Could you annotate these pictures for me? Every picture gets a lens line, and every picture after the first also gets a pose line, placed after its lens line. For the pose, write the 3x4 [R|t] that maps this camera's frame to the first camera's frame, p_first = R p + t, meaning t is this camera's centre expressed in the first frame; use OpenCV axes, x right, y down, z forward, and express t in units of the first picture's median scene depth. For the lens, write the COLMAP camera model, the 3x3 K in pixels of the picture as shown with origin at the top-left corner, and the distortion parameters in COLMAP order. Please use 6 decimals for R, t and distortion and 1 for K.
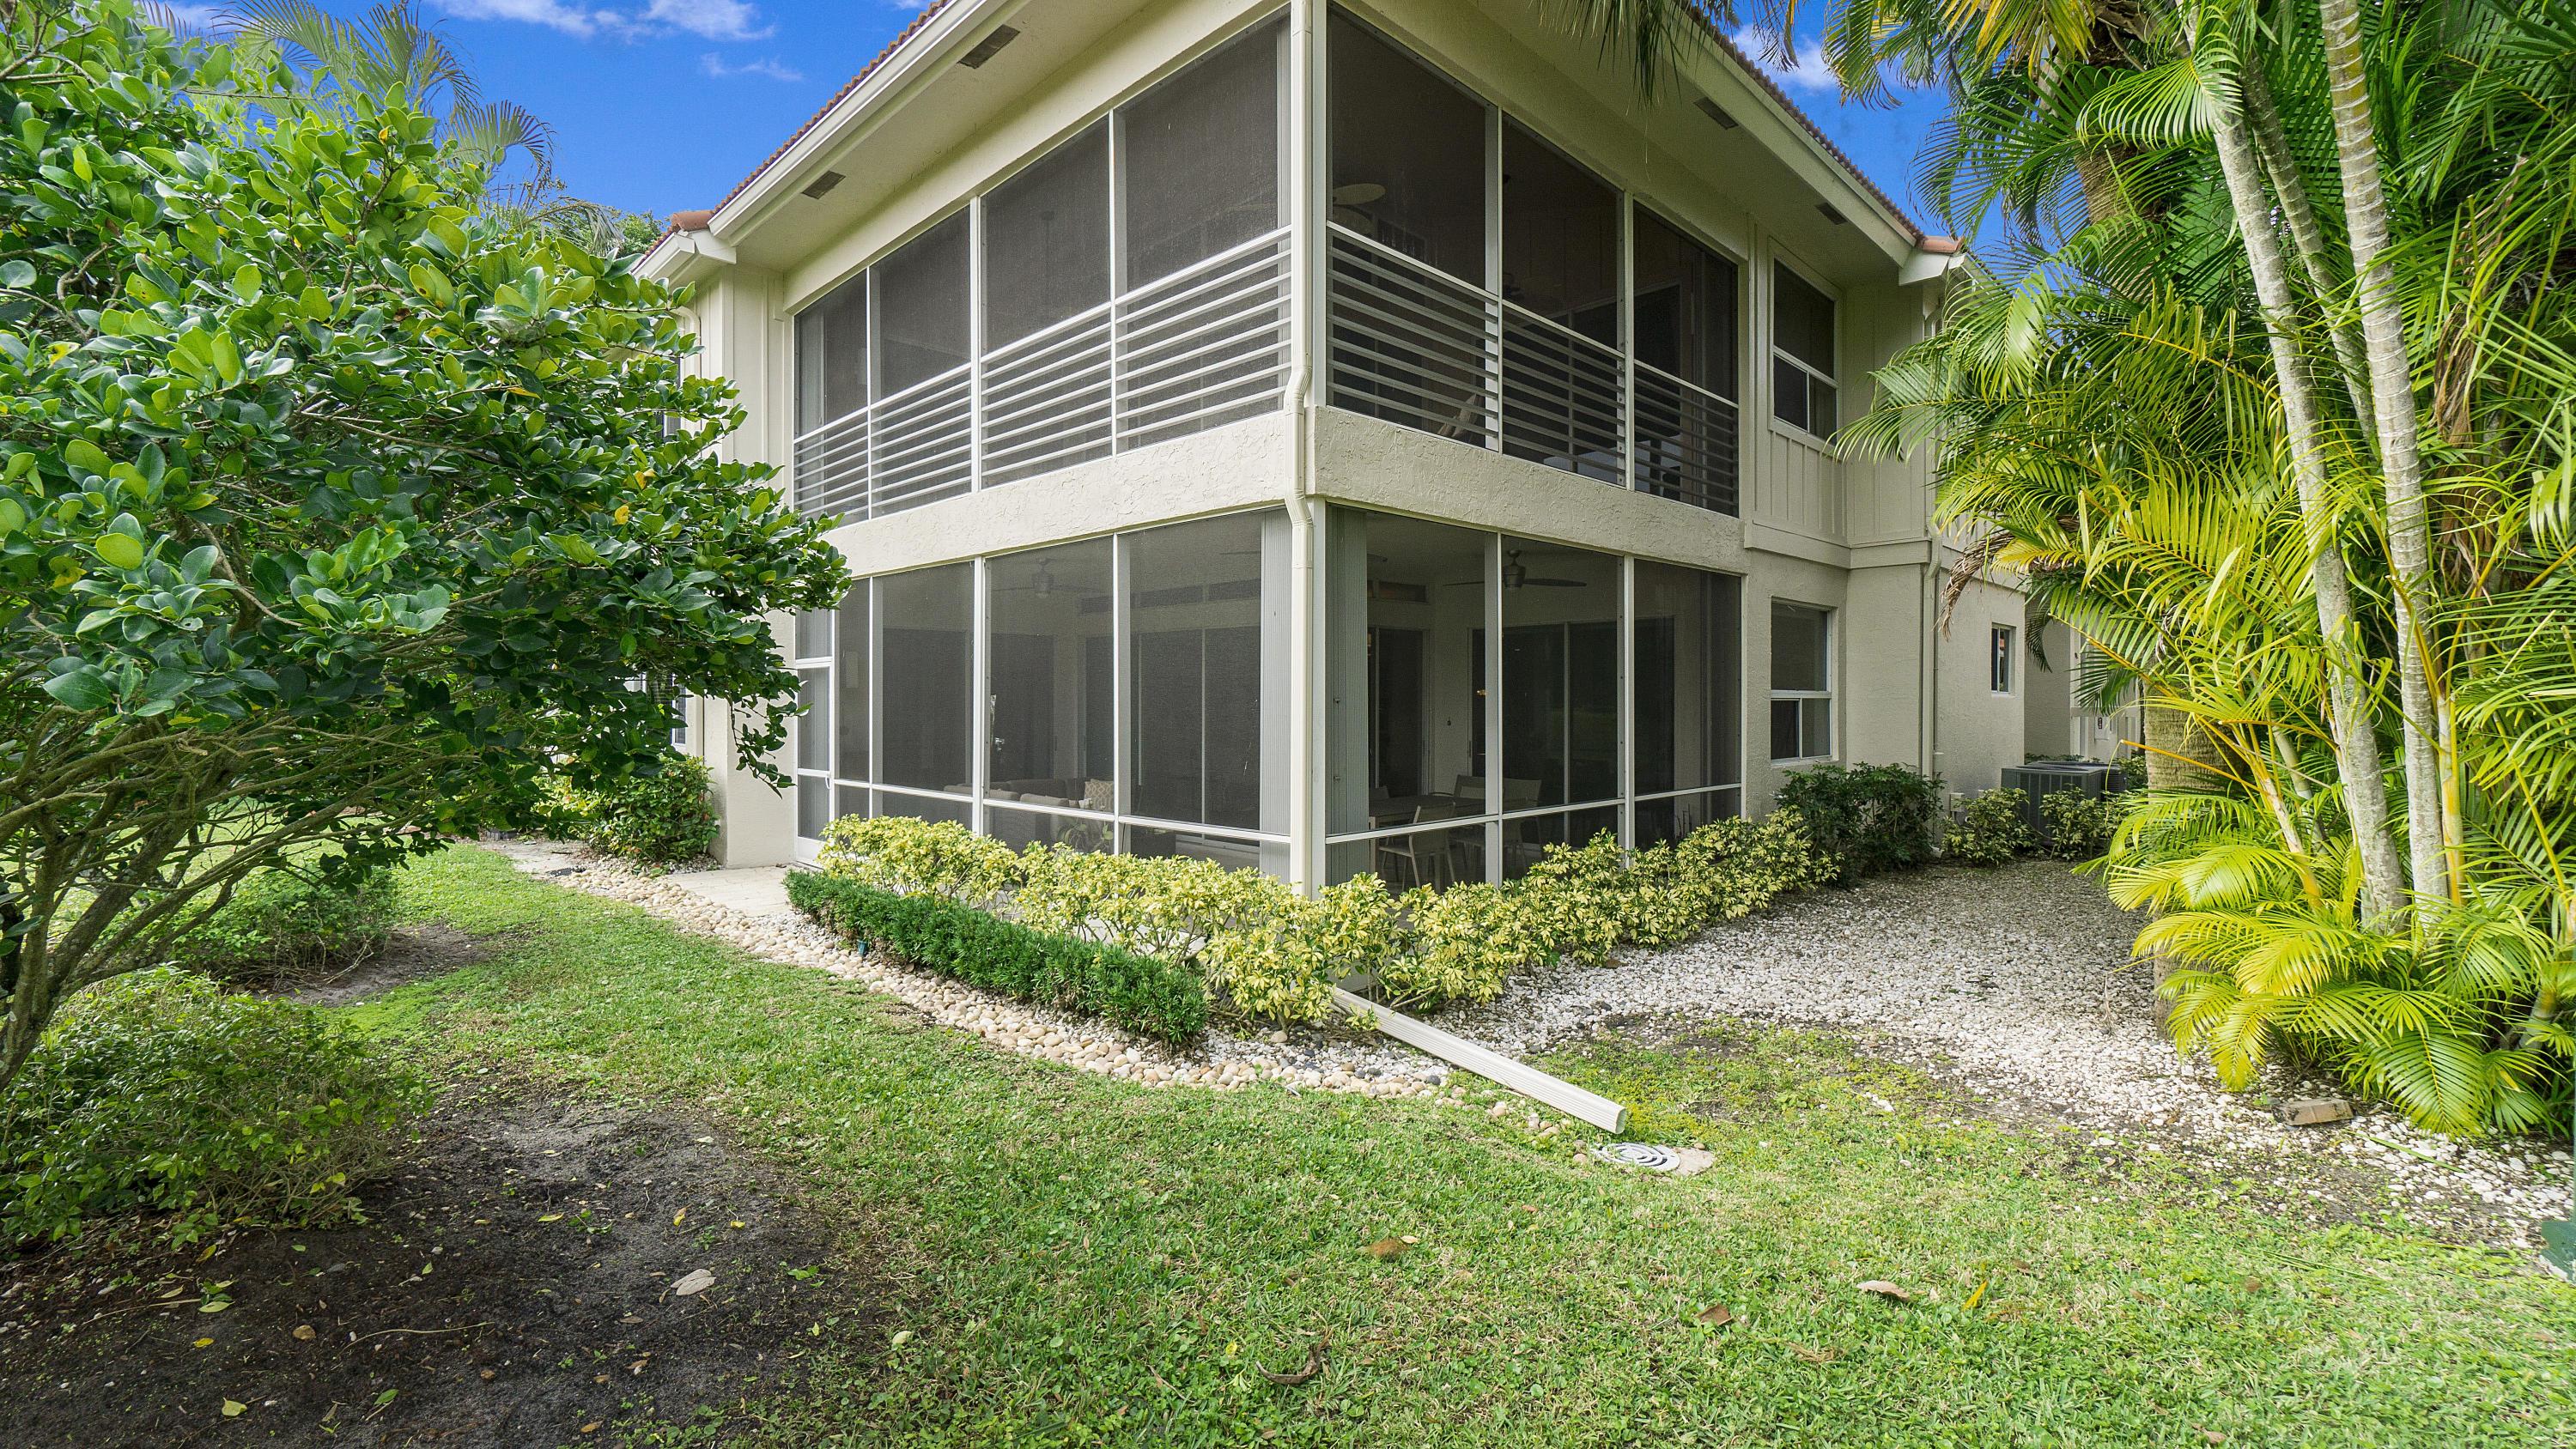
lens RADIAL K [[1100.9, 0, 1272.0], [0, 1100.9, 717.9], [0, 0, 1]] dist [-0.010491, 0.000320]
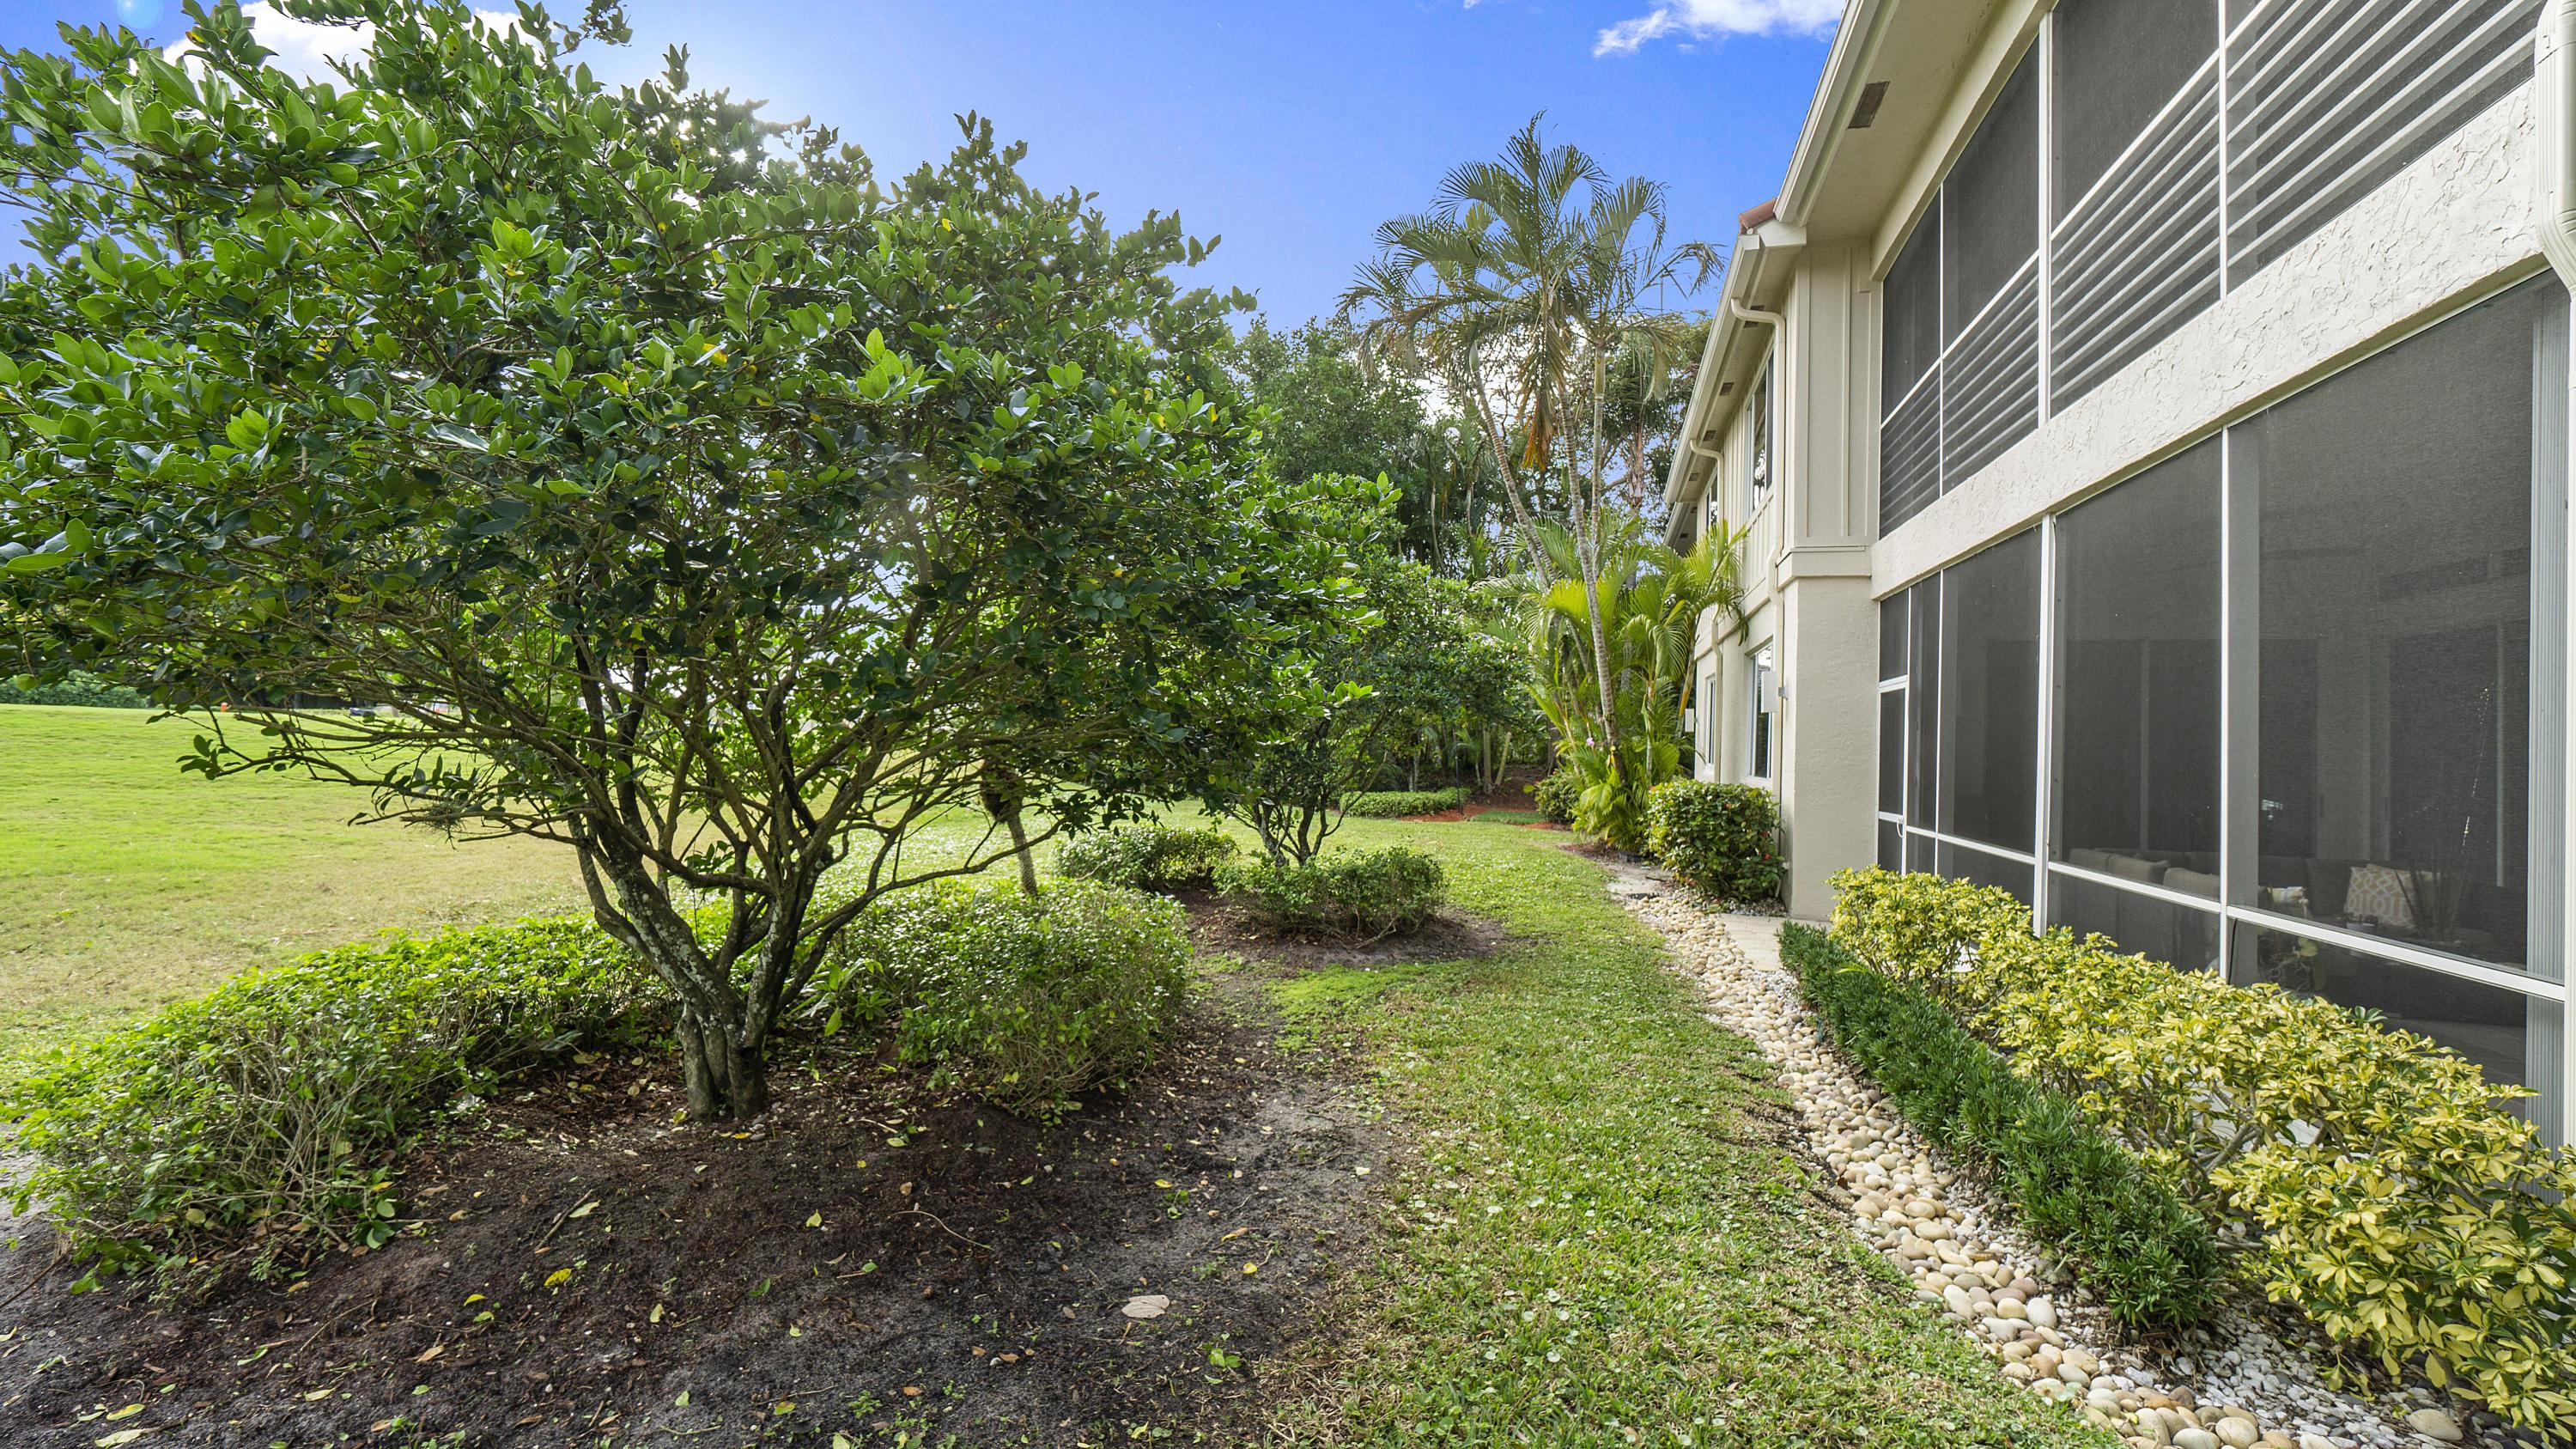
lens RADIAL K [[1115.5, 0, 1272.2], [0, 1115.5, 717.5], [0, 0, 1]] dist [-0.015284, 0.007987]
pose [[0.484714, -0.006792, -0.874646, 0.175756], [-0.040100, 0.998746, -0.029978, 0.036912], [0.873753, 0.049604, 0.483834, 0.360761]]
